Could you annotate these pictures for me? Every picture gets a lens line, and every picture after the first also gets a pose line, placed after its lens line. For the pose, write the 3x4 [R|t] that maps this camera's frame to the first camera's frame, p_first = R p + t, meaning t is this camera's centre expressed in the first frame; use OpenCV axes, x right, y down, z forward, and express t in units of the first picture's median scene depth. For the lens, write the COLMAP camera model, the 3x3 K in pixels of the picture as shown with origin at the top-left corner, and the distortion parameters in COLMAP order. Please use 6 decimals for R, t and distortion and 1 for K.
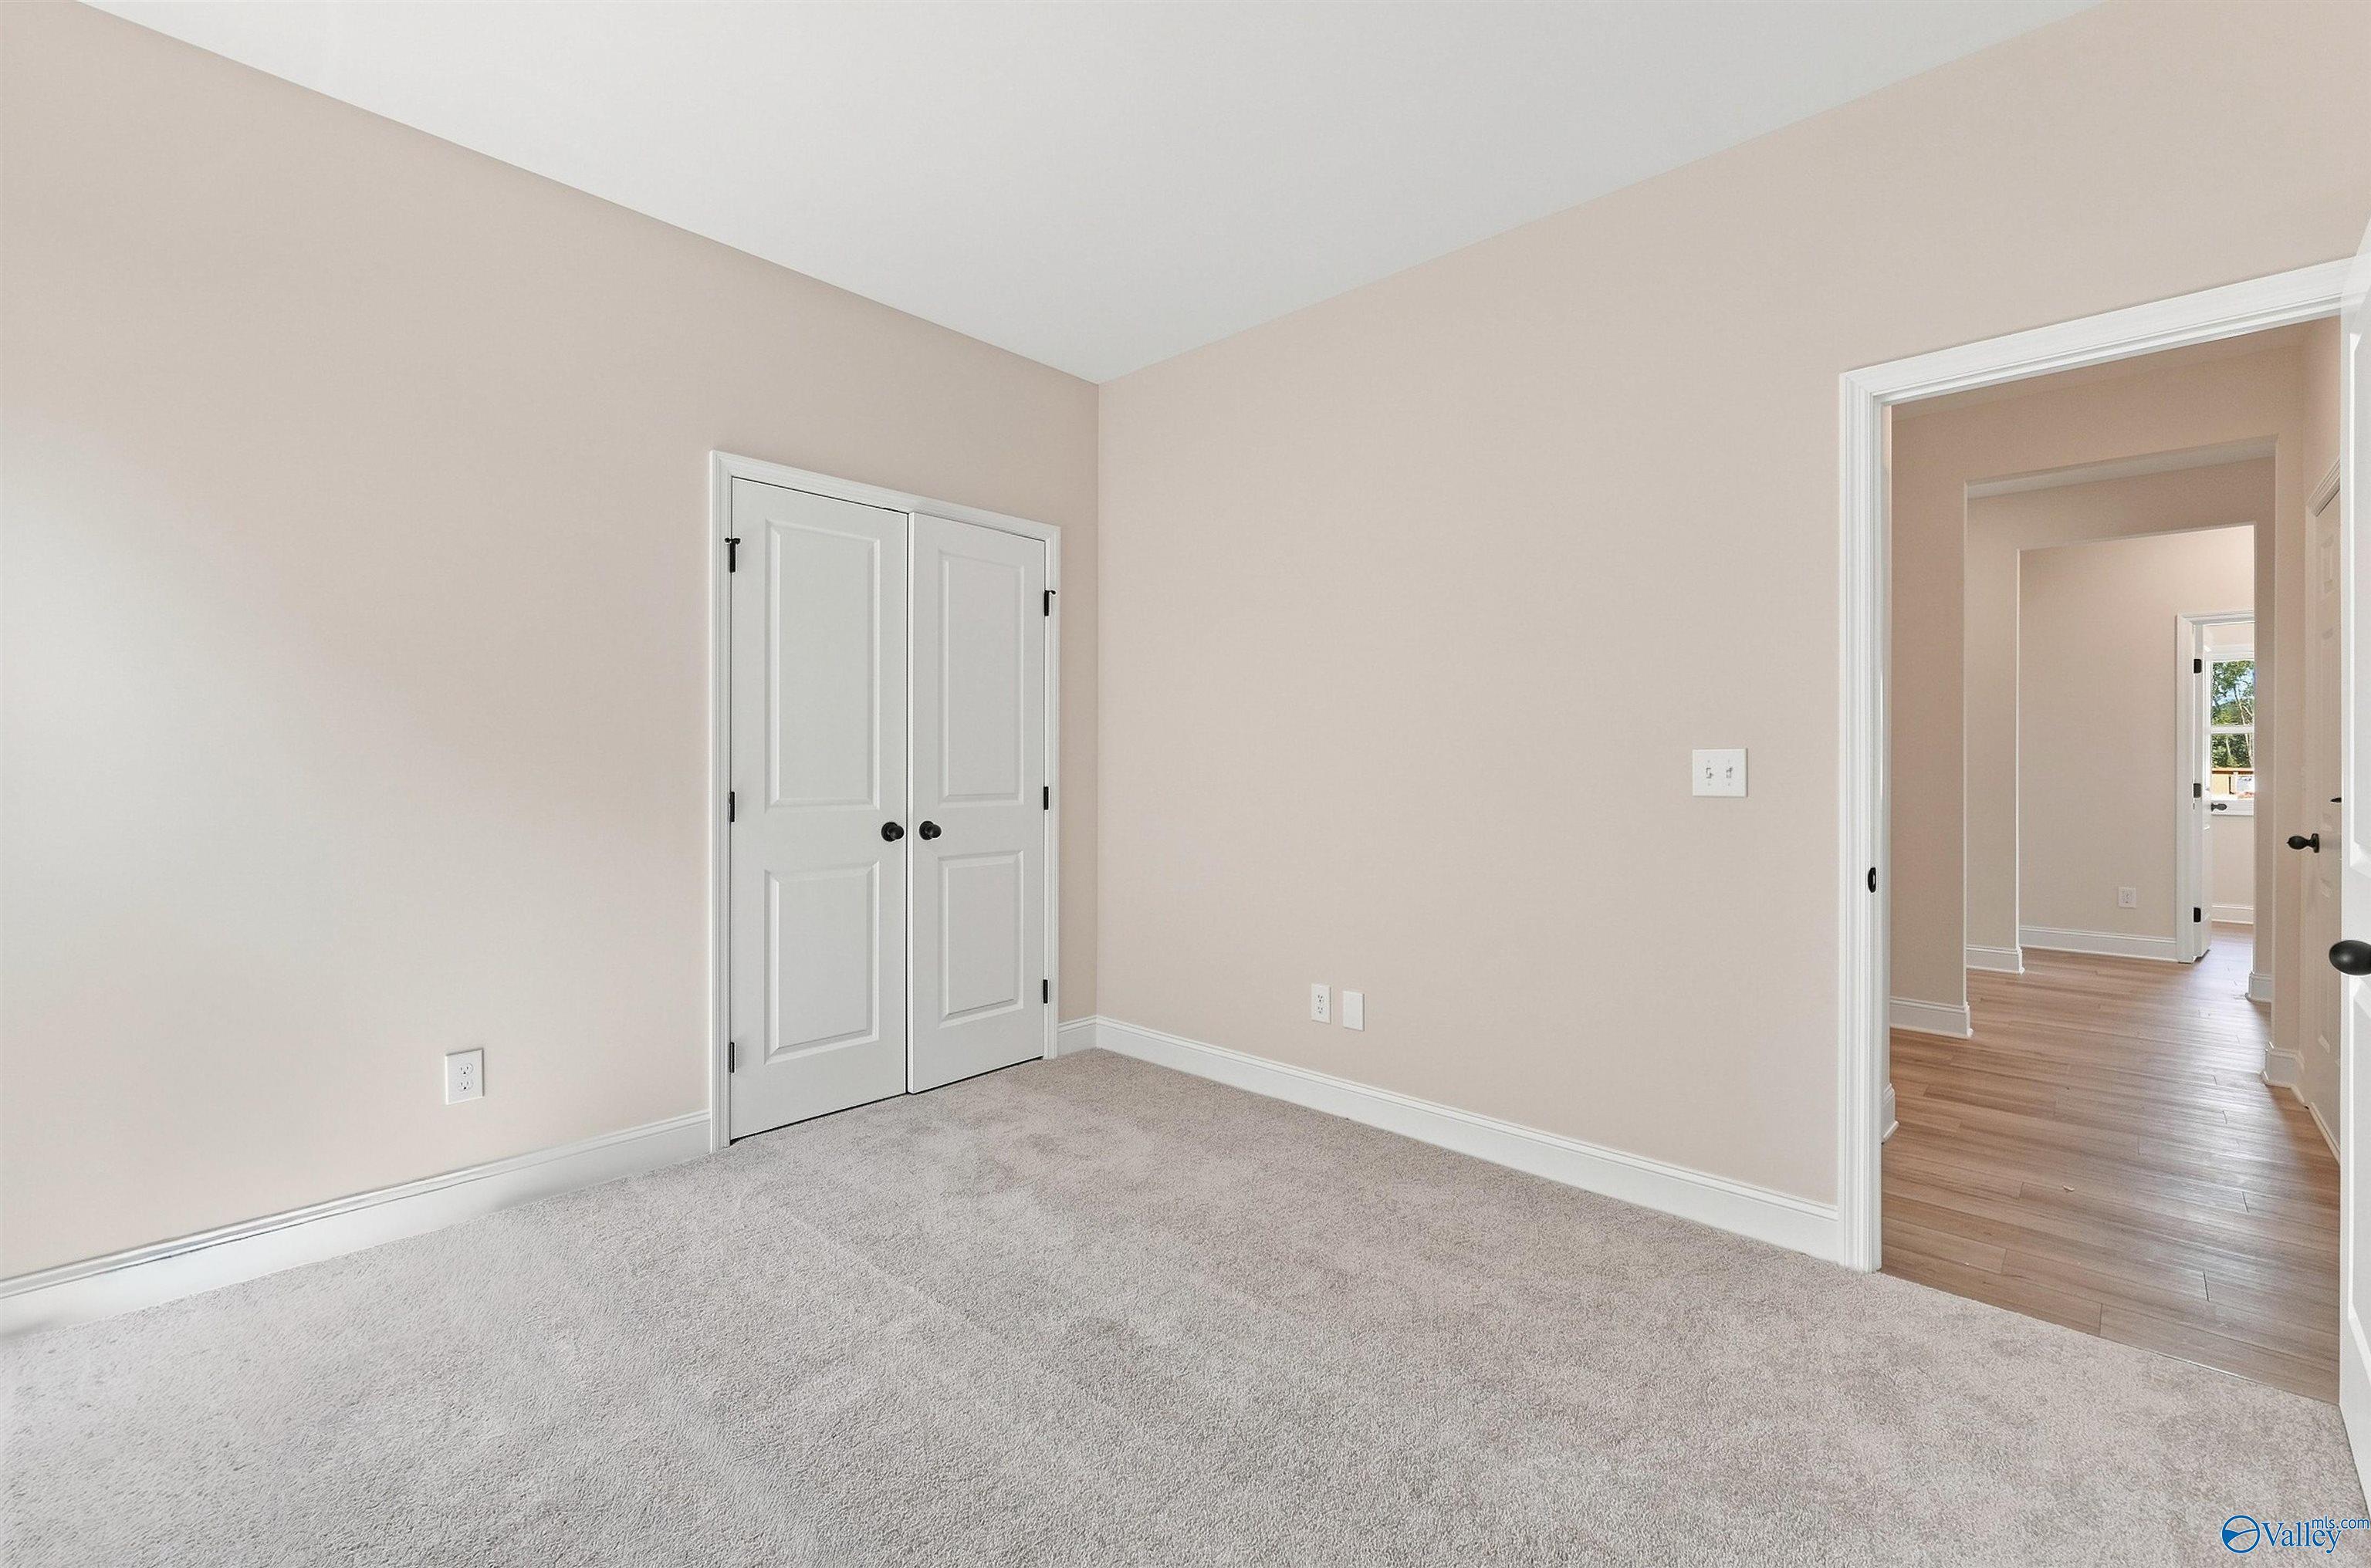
lens RADIAL K [[1011.2, 0, 1179.9], [0, 1011.2, 774.8], [0, 0, 1]] dist [0.000946, 0.000284]
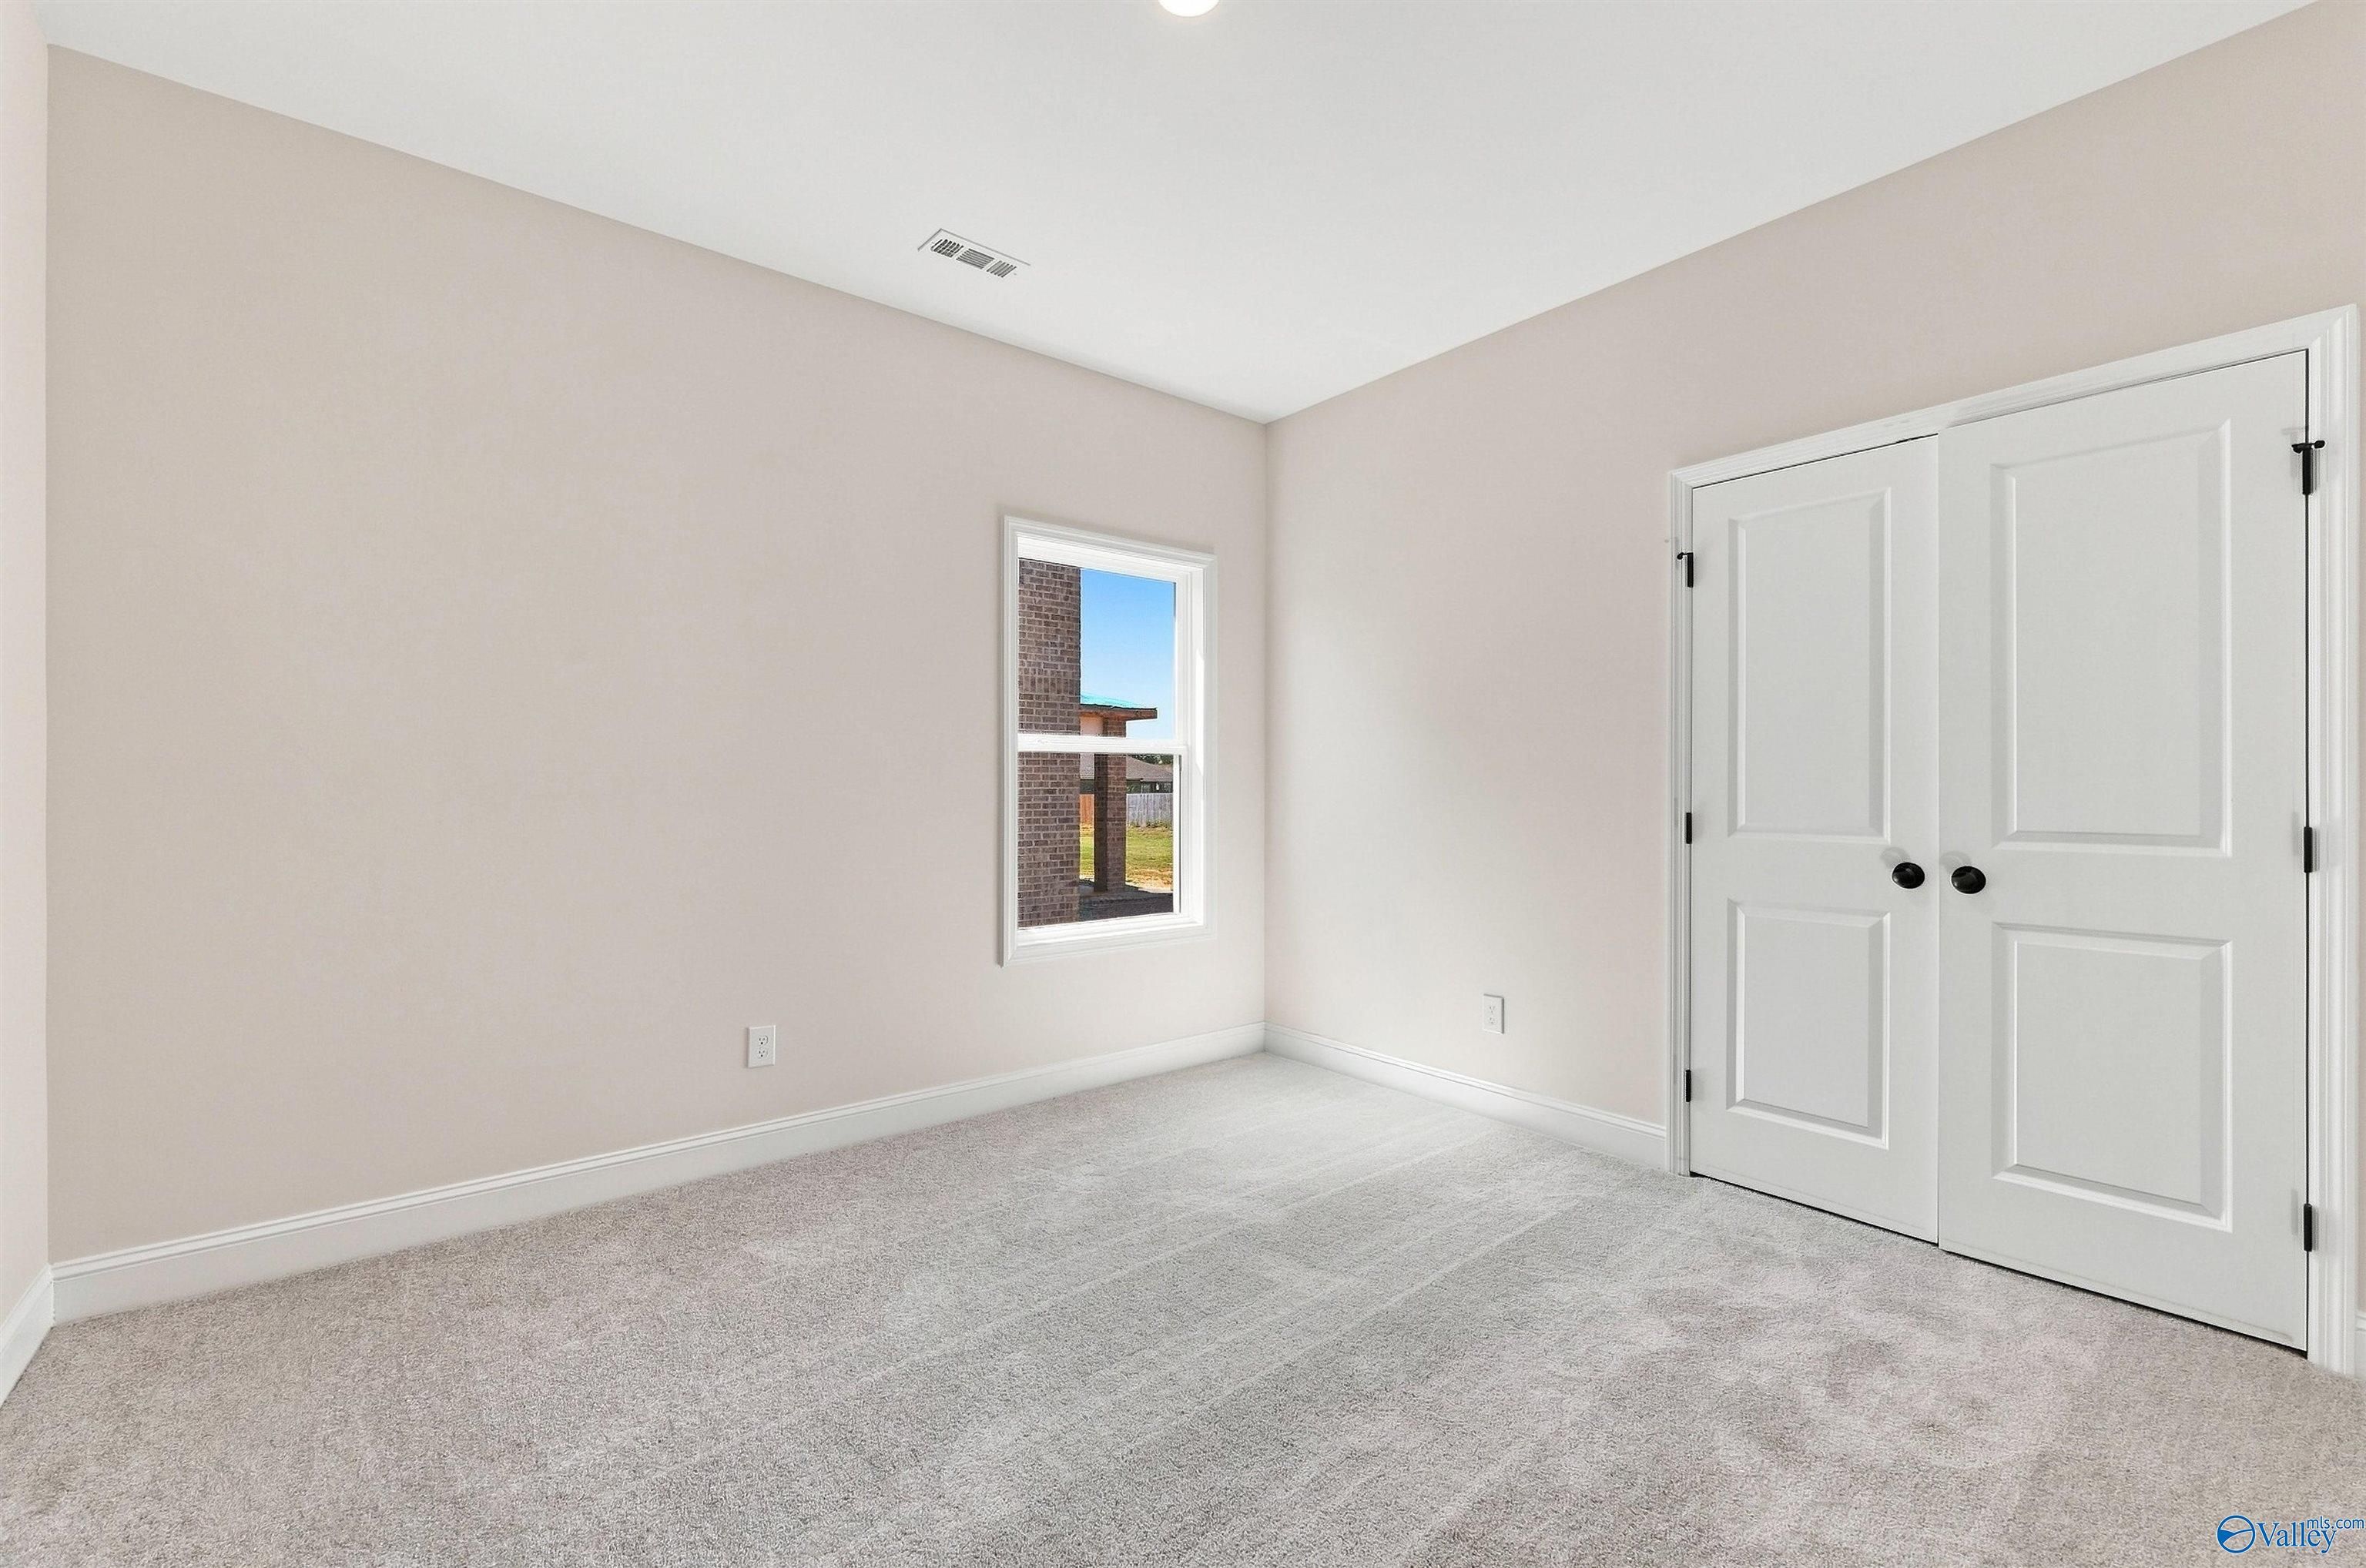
lens RADIAL K [[1031.8, 0, 1177.4], [0, 1031.8, 794.3], [0, 0, 1]] dist [-0.010794, 0.003044]
pose [[-0.156932, 0.009165, -0.987567, 0.582639], [-0.008940, 0.999903, 0.010700, -0.006610], [0.987569, 0.010508, -0.156835, 0.642396]]
